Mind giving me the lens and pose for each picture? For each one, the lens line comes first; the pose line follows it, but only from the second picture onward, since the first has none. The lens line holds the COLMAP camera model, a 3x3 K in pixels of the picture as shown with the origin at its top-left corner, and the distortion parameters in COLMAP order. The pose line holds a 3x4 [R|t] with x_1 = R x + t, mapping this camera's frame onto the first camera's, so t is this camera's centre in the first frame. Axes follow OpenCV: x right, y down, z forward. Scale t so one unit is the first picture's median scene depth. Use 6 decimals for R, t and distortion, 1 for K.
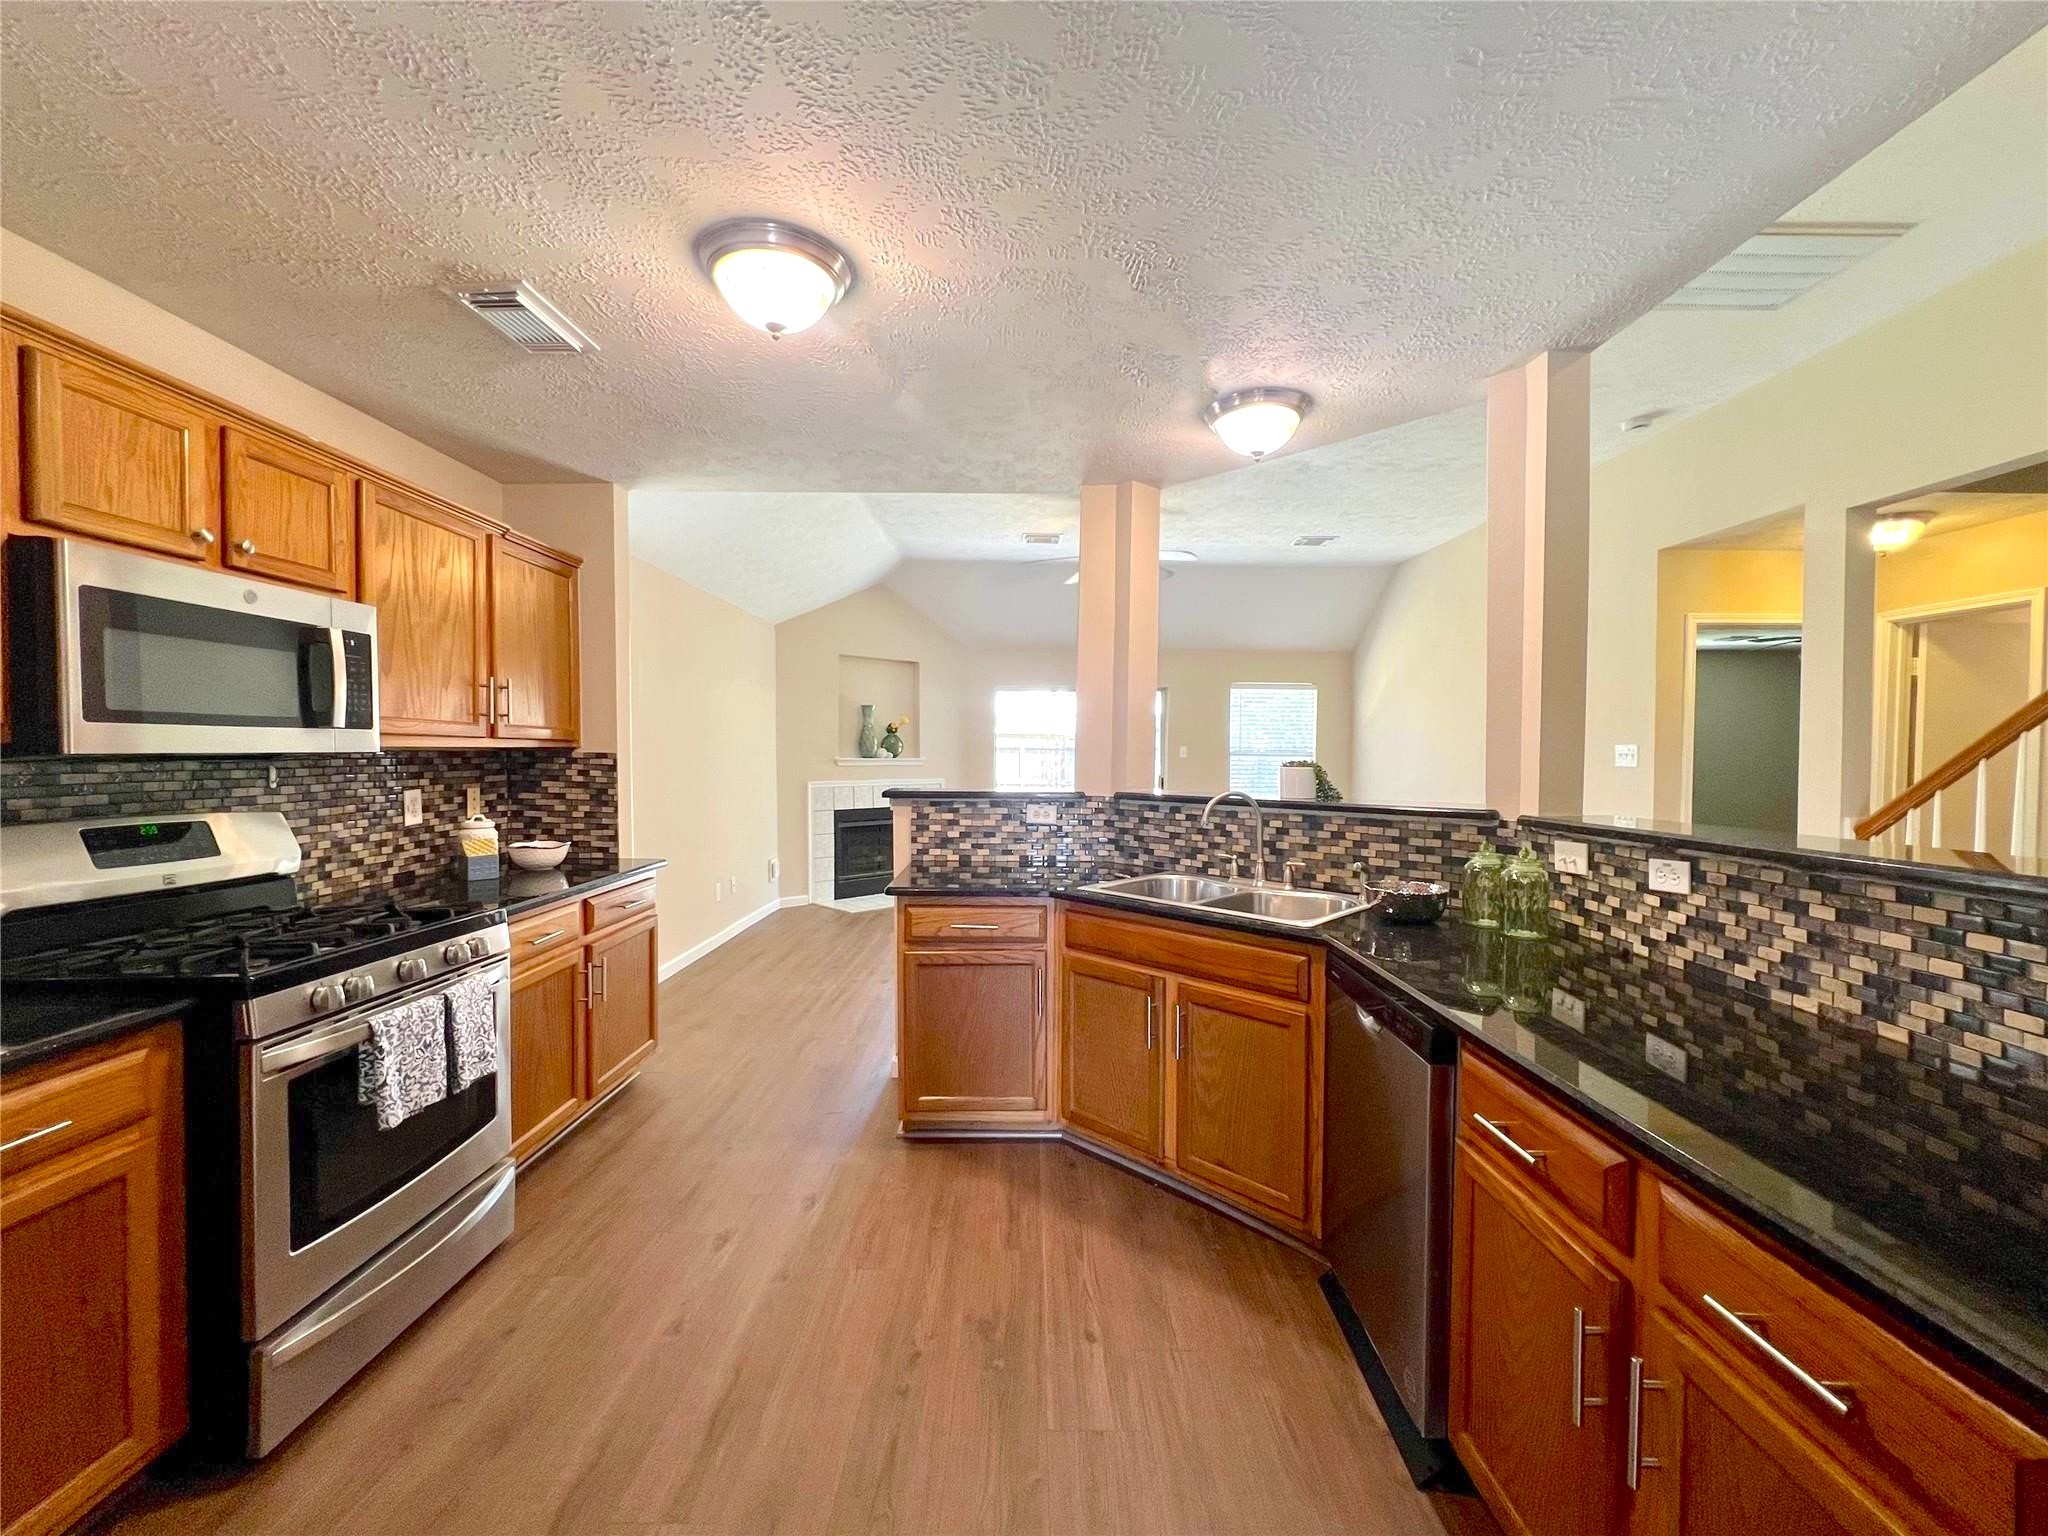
lens RADIAL K [[822.8, 0, 1024.0], [0, 822.8, 768.0], [0, 0, 1]] dist [0.001455, 0.000516]
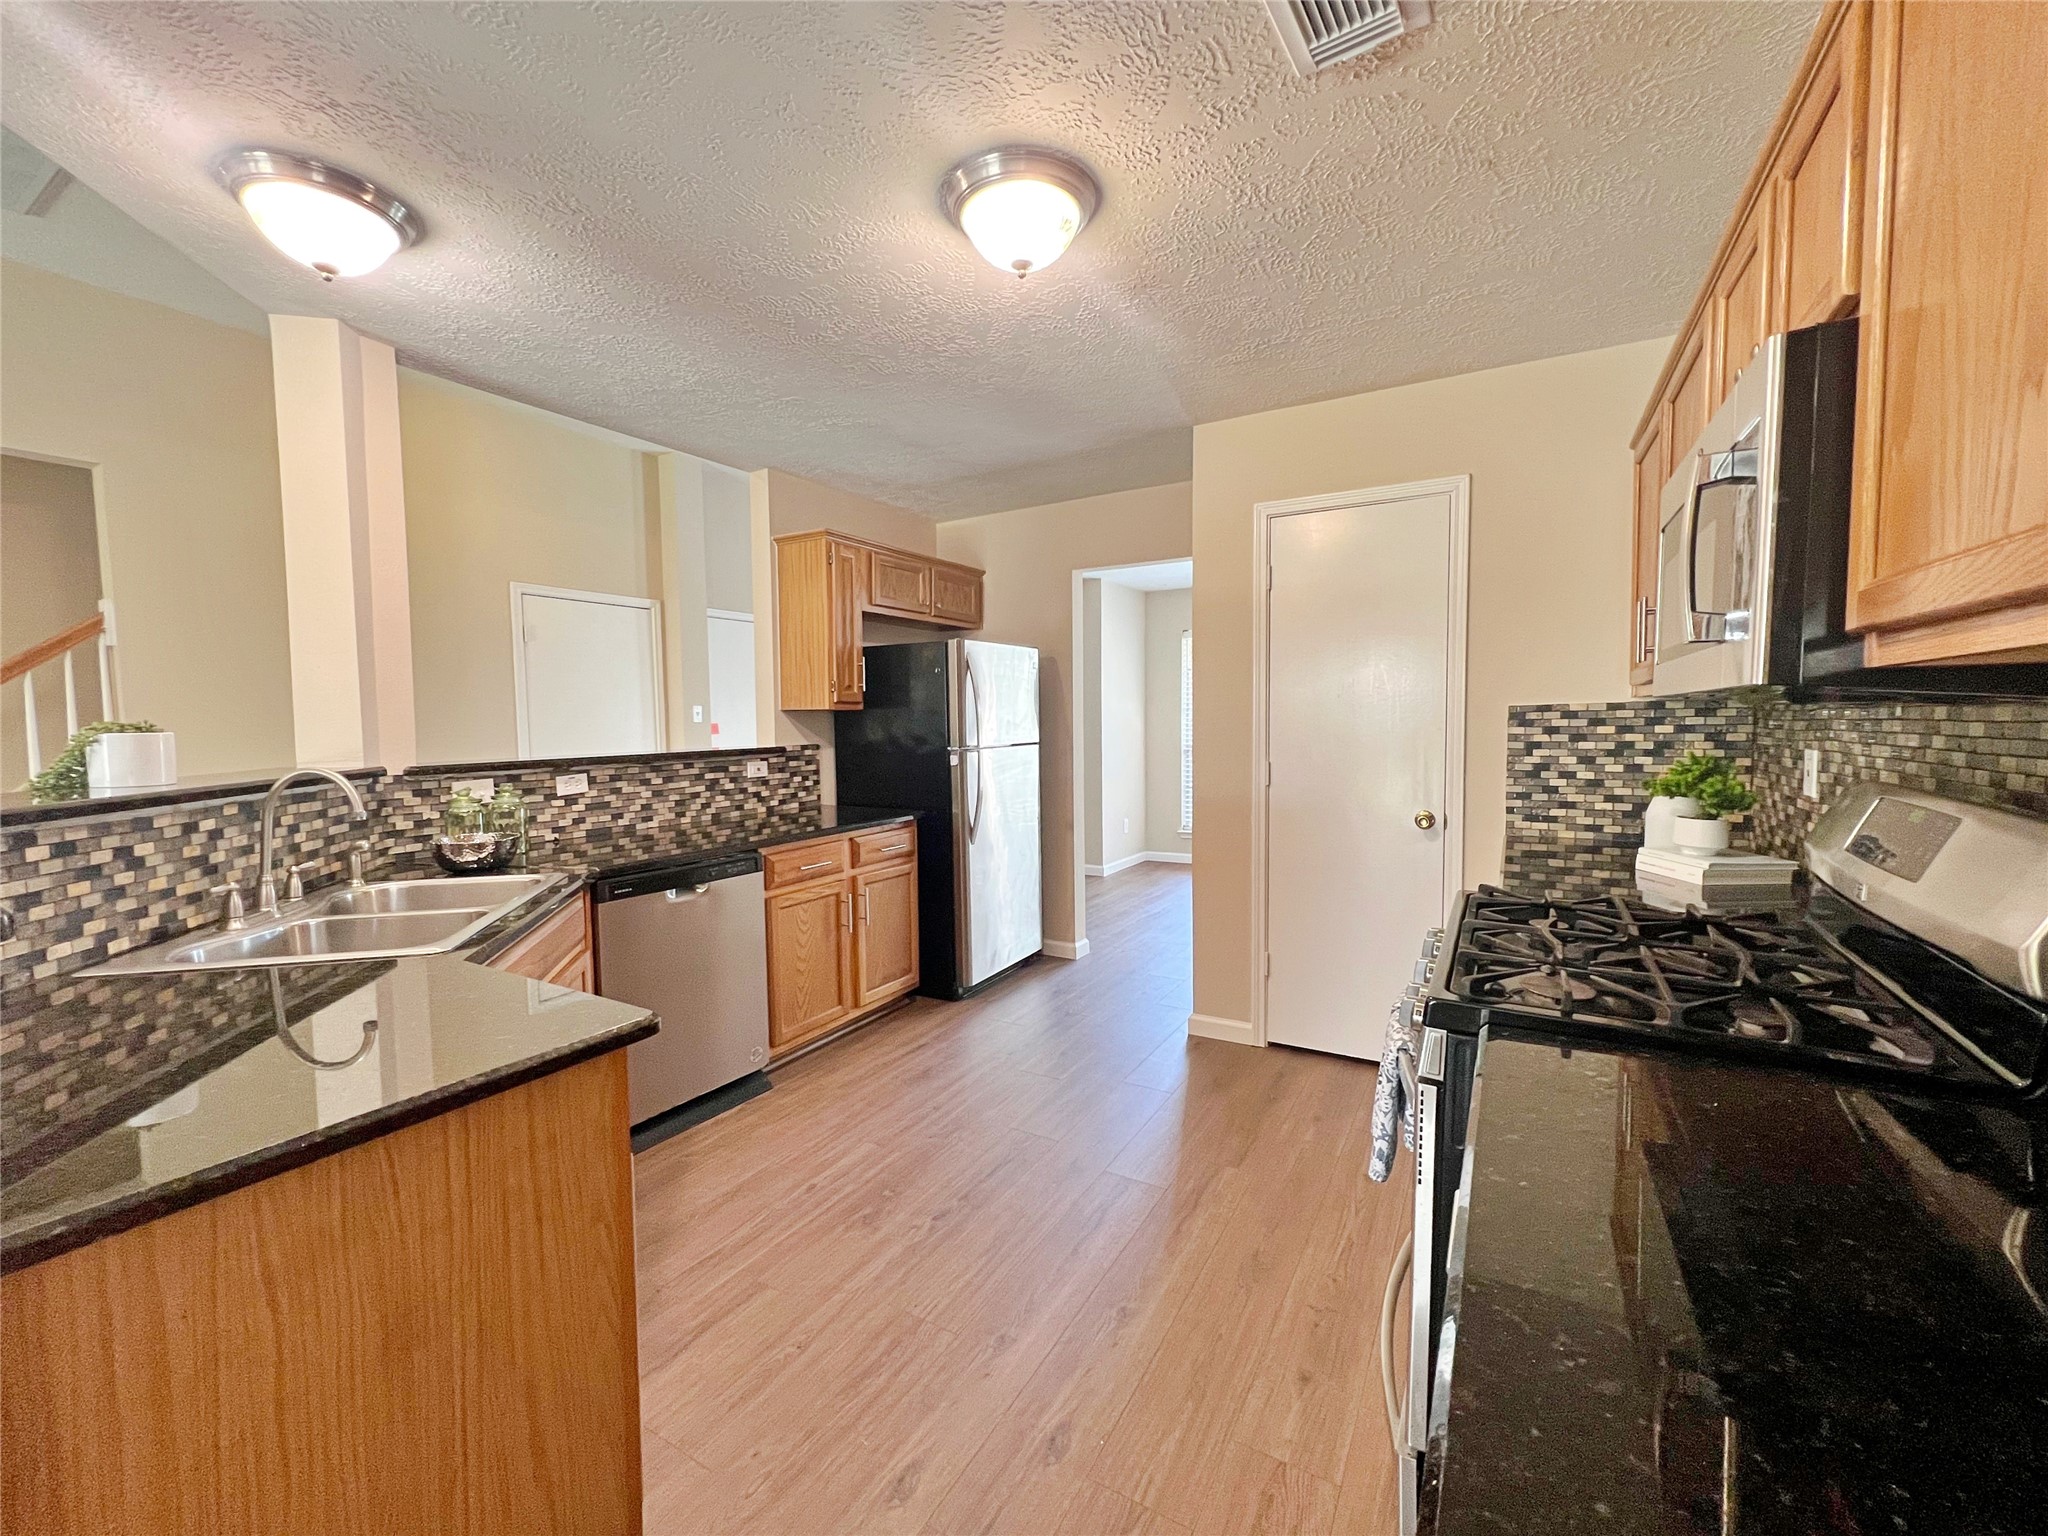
lens RADIAL K [[822.8, 0, 1024.0], [0, 822.8, 768.0], [0, 0, 1]] dist [0.001455, 0.000516]
pose [[-0.858735, -0.026096, 0.511754, -0.548531], [0.018438, 0.996482, 0.081753, -0.013599], [-0.512088, 0.079640, -0.855233, 1.260188]]
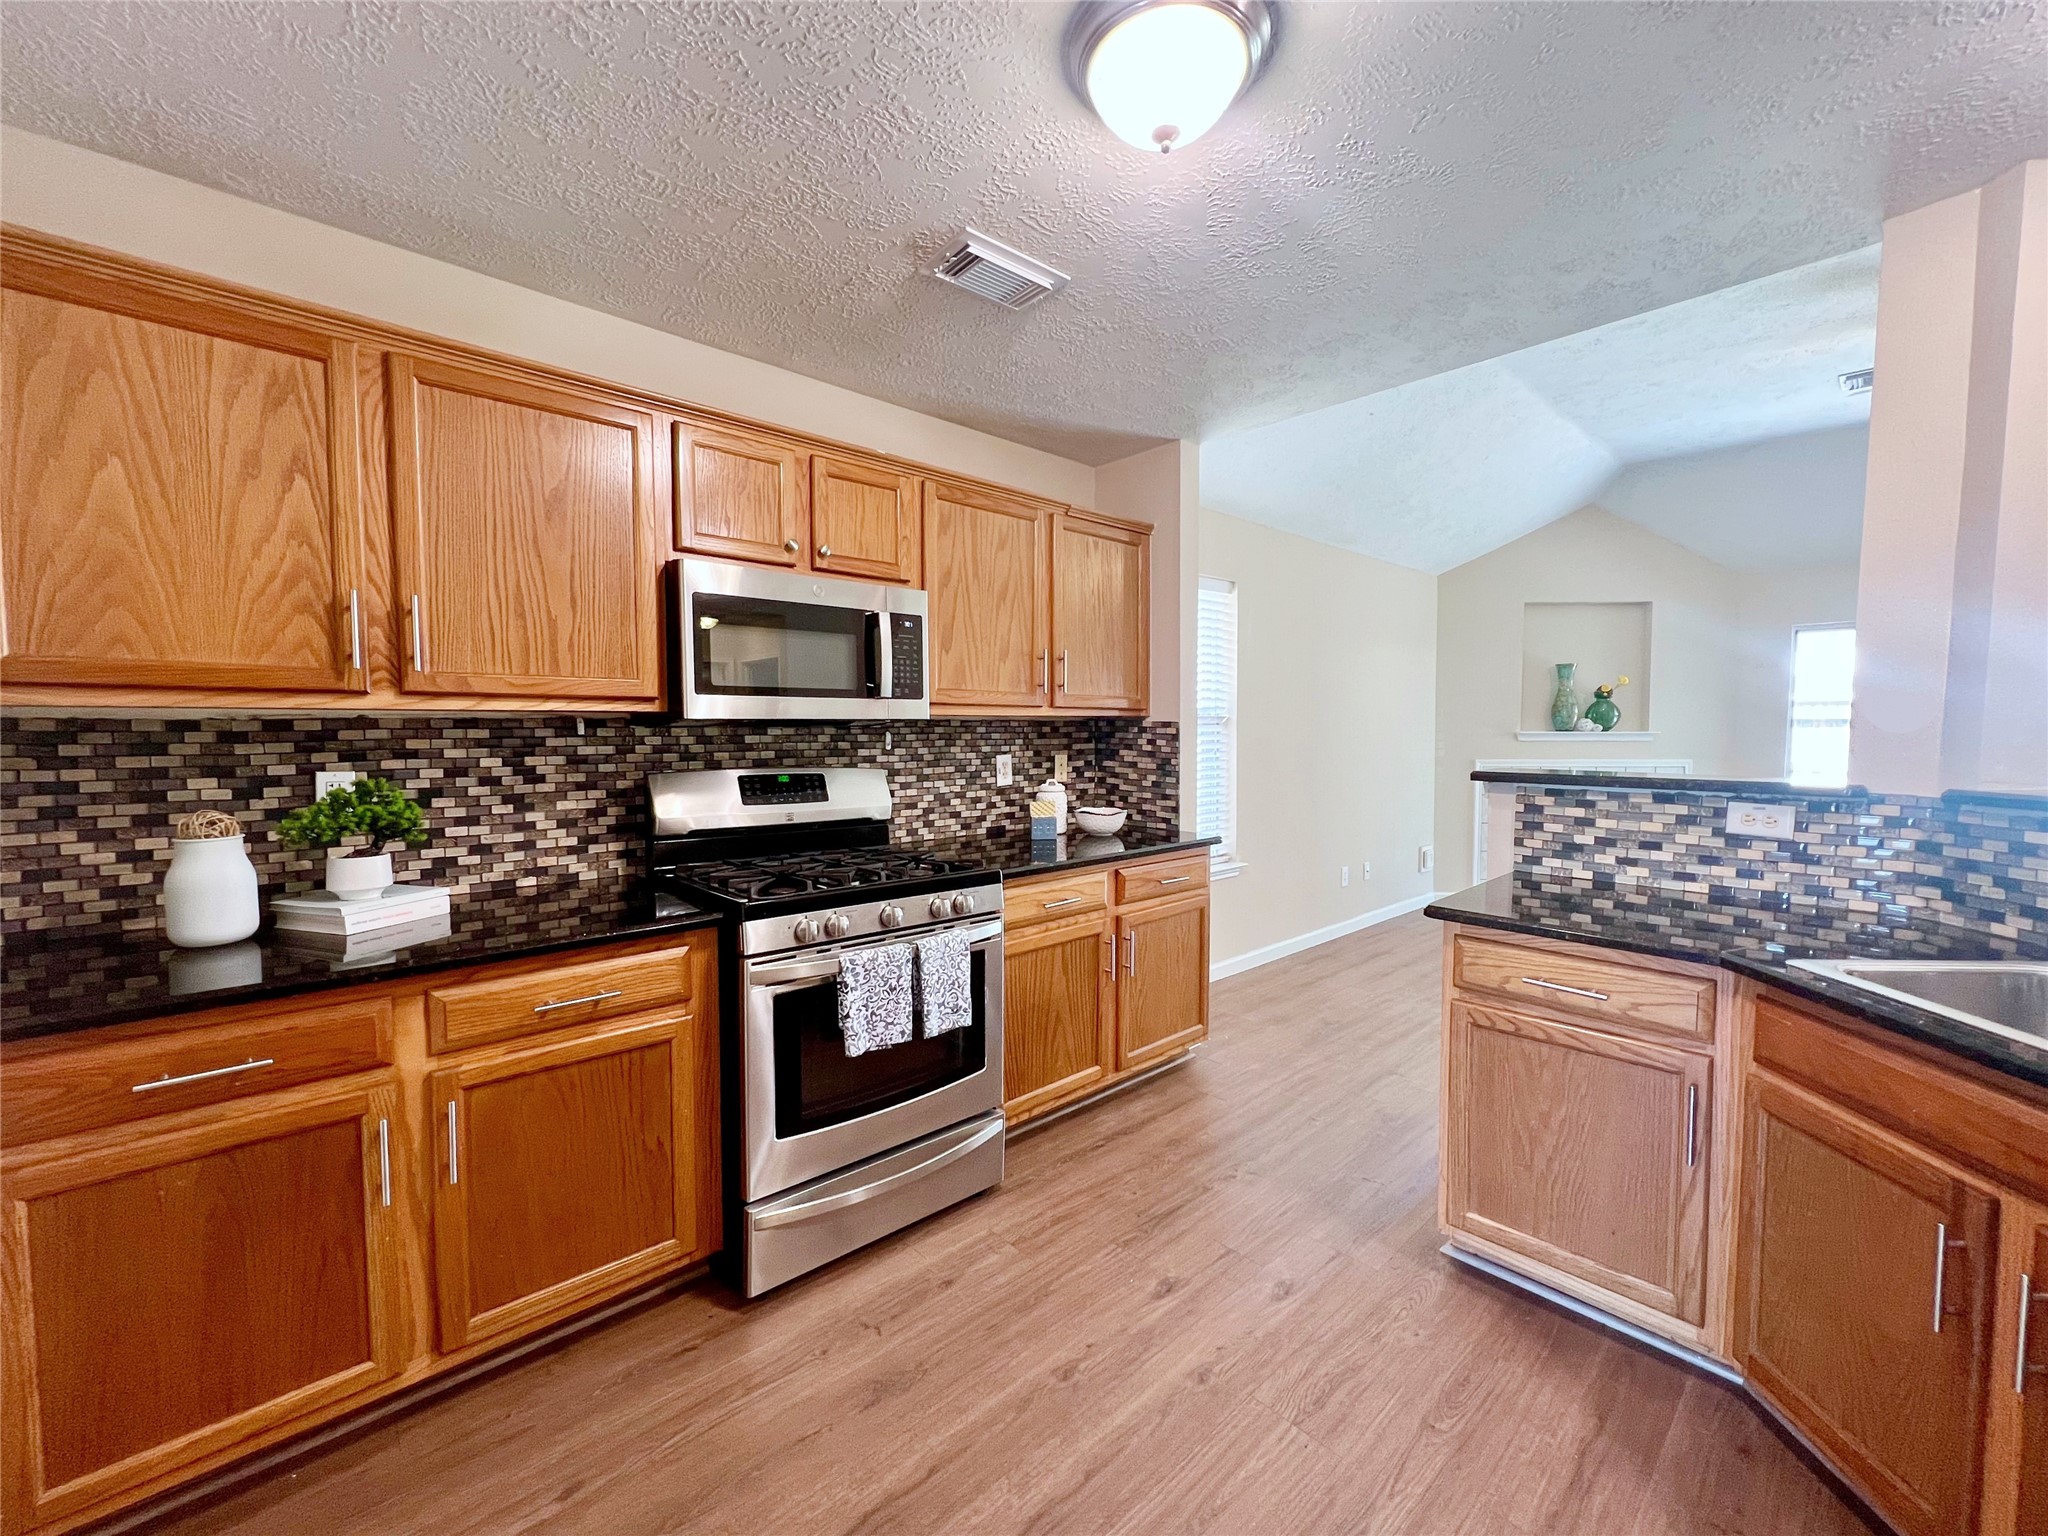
lens RADIAL K [[825.4, 0, 1024.0], [0, 825.4, 768.0], [0, 0, 1]] dist [-0.001203, -0.000099]
pose [[0.681578, 0.033600, -0.730973, 0.115808], [-0.011967, 0.999323, 0.034777, 0.005506], [0.731647, -0.014956, 0.681519, 0.263494]]
